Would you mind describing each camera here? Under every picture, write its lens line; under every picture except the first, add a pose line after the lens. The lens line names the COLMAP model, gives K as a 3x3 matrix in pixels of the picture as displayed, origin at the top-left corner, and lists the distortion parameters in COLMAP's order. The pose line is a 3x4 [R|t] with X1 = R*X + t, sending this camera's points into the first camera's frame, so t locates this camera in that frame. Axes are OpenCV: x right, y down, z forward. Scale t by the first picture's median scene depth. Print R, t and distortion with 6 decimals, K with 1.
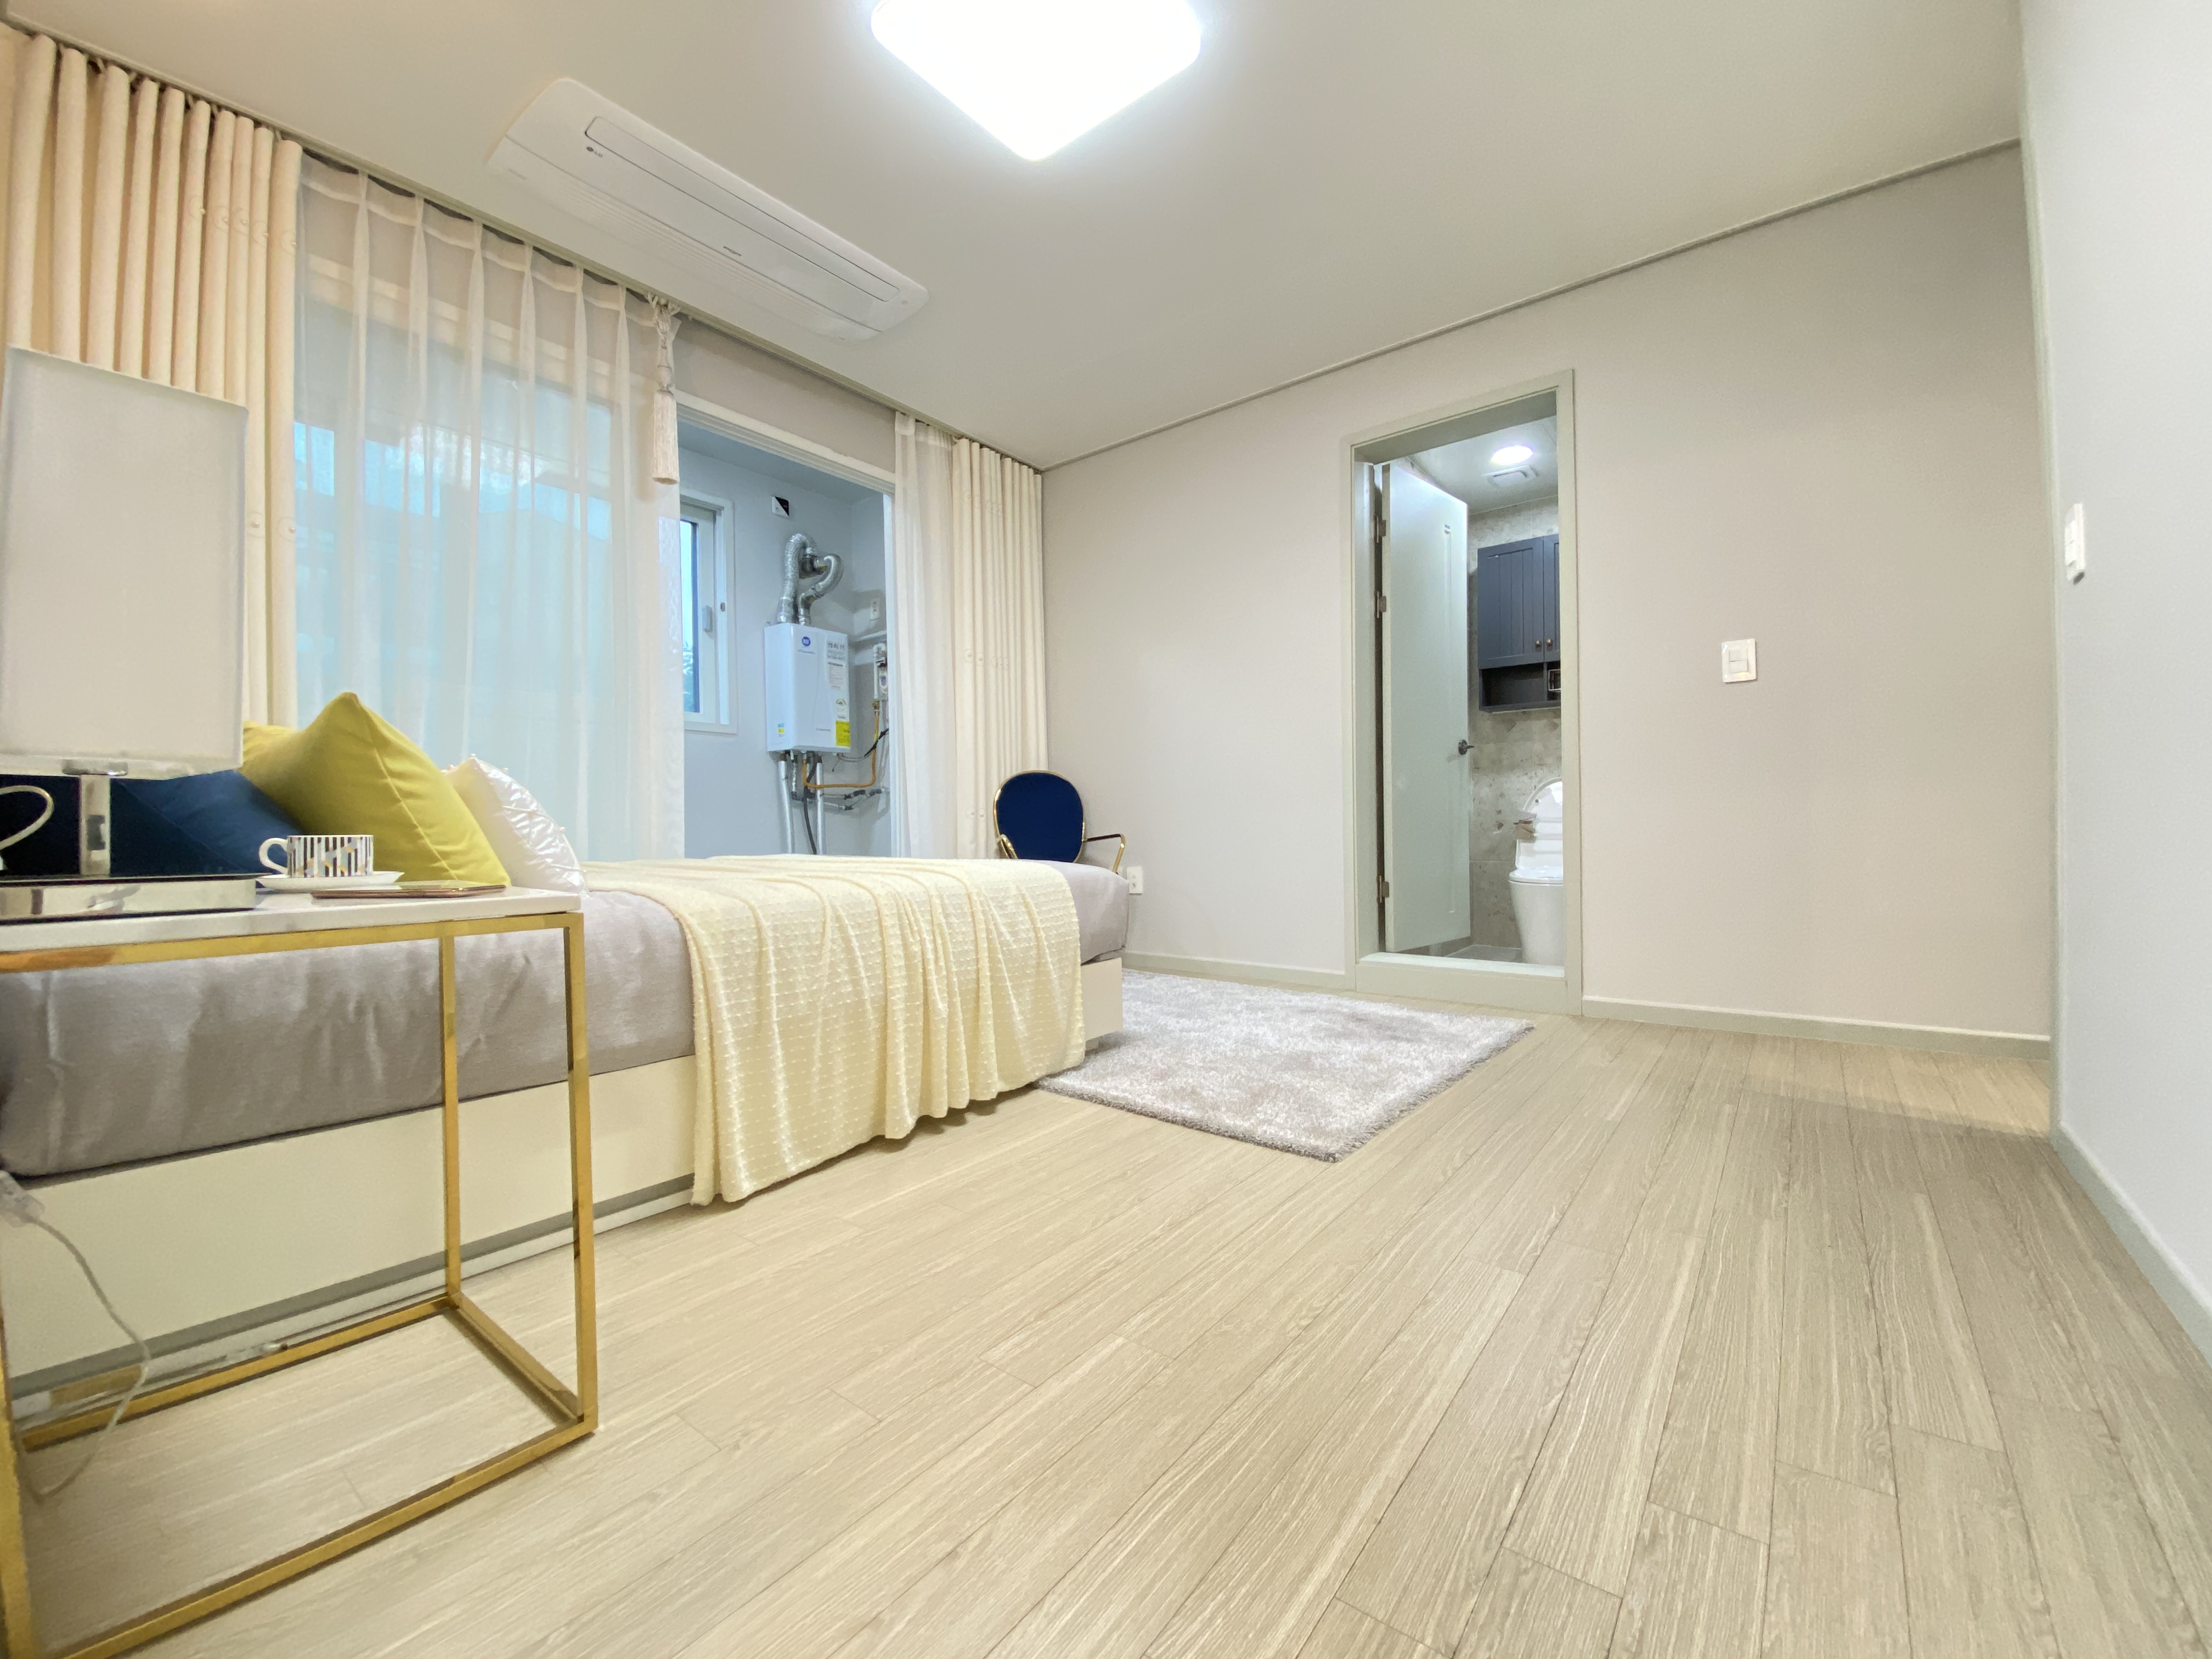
lens RADIAL K [[891.5, 0, 1091.0], [0, 891.5, 830.7], [0, 0, 1]] dist [0.028752, -0.024024]
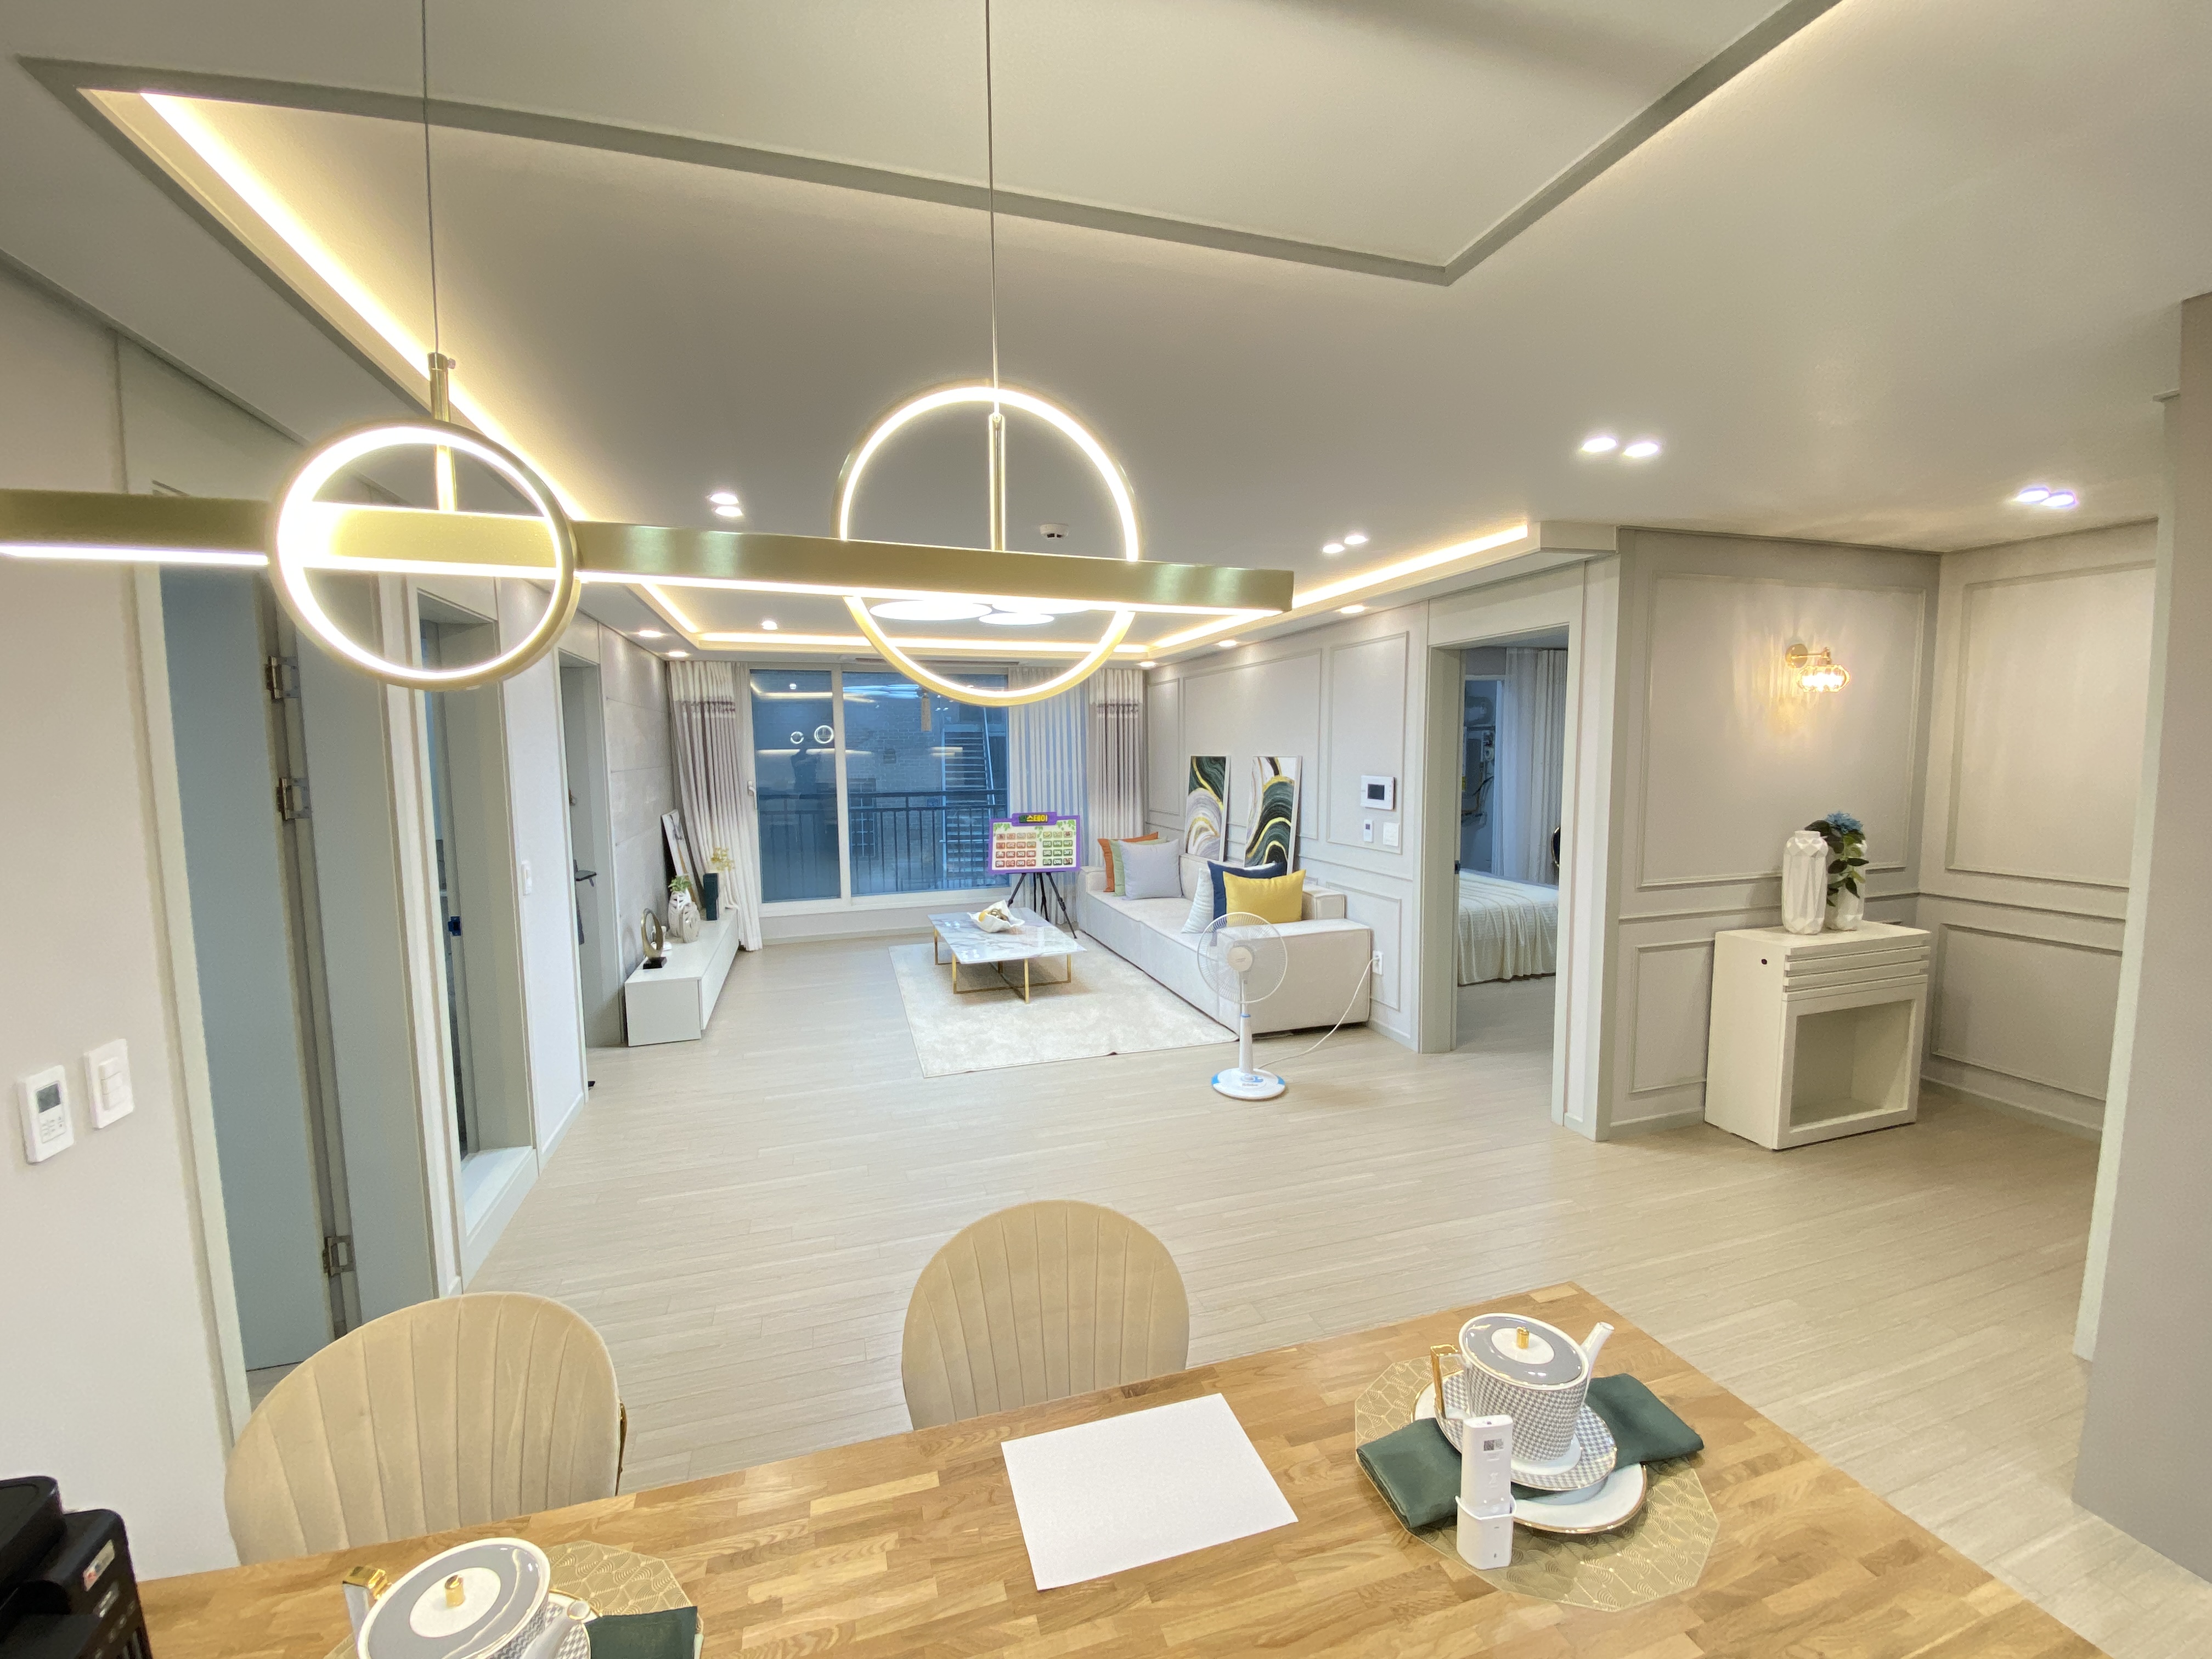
lens RADIAL K [[891.5, 0, 1091.0], [0, 891.5, 830.7], [0, 0, 1]] dist [0.028752, -0.024024]
pose [[0.825244, 0.056351, -0.561959, 0.199078], [-0.003176, 0.995457, 0.095155, -0.294855], [0.564768, -0.076741, 0.821674, -1.457046]]
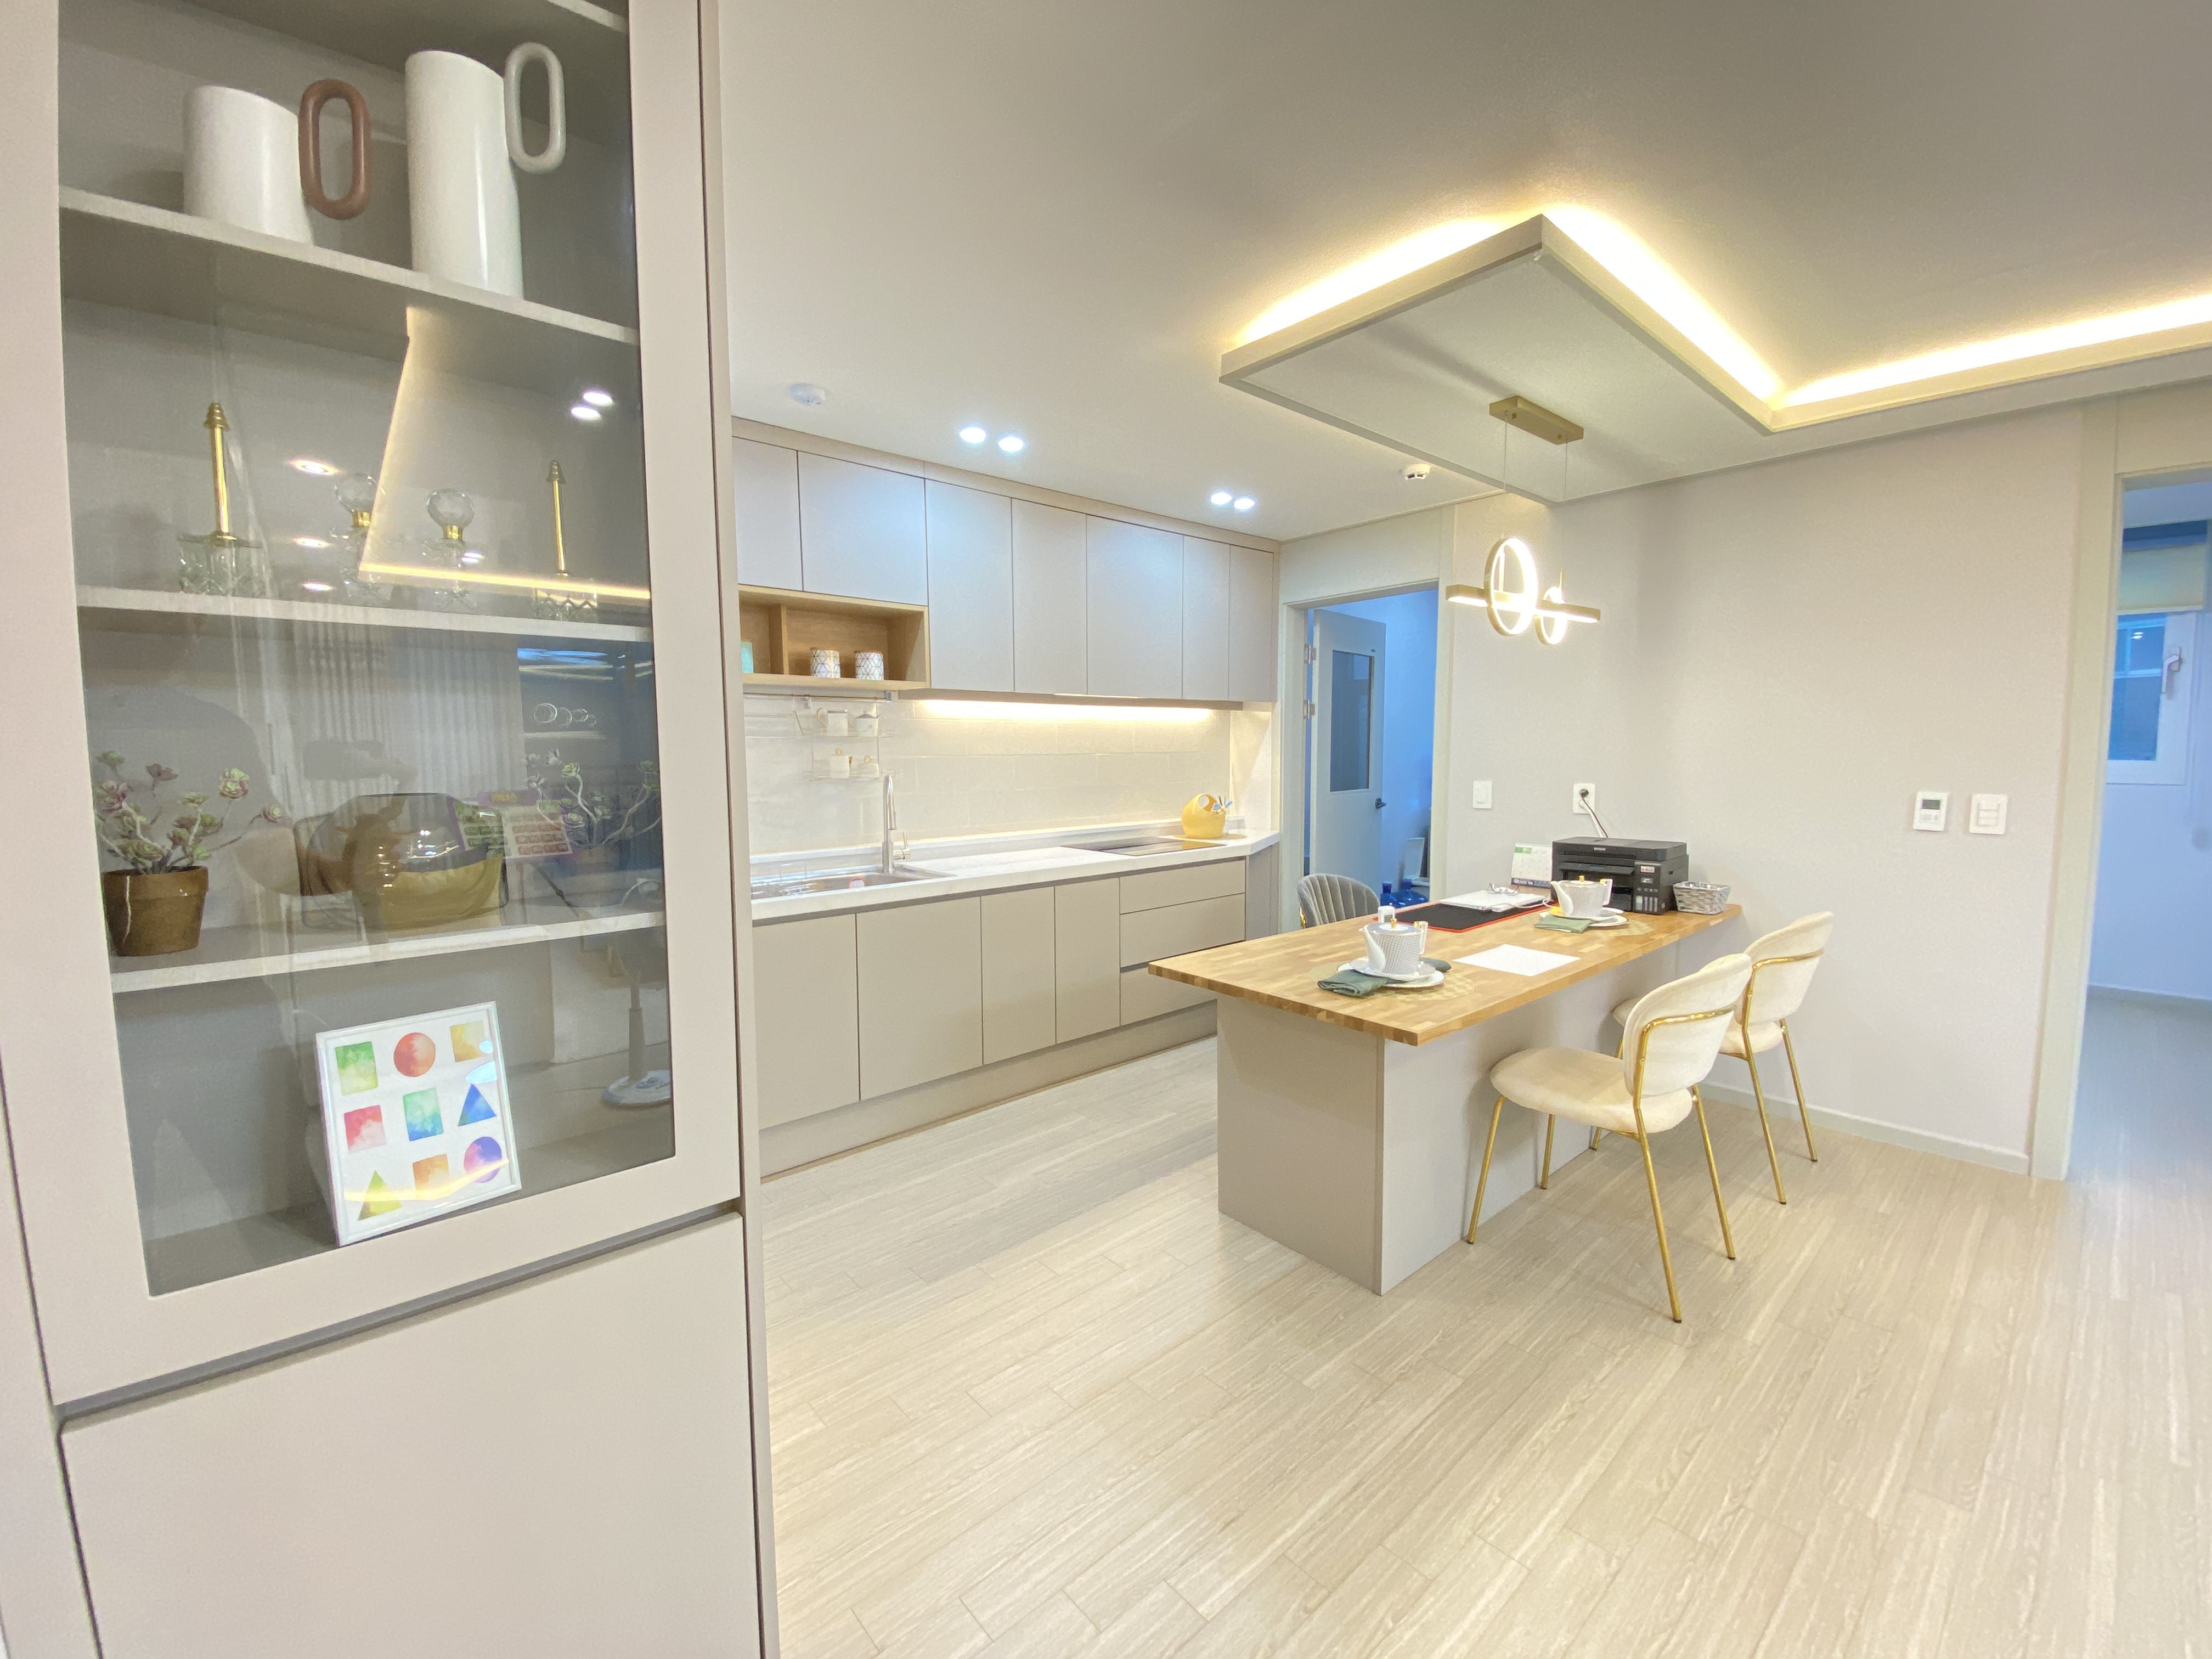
lens RADIAL K [[897.6, 0, 1088.7], [0, 897.6, 831.3], [0, 0, 1]] dist [0.030925, -0.023774]
pose [[-0.980205, 0.004784, 0.197927, 0.244351], [0.023526, 0.995440, 0.092447, -0.213238], [-0.196583, 0.095274, -0.975847, -0.340668]]
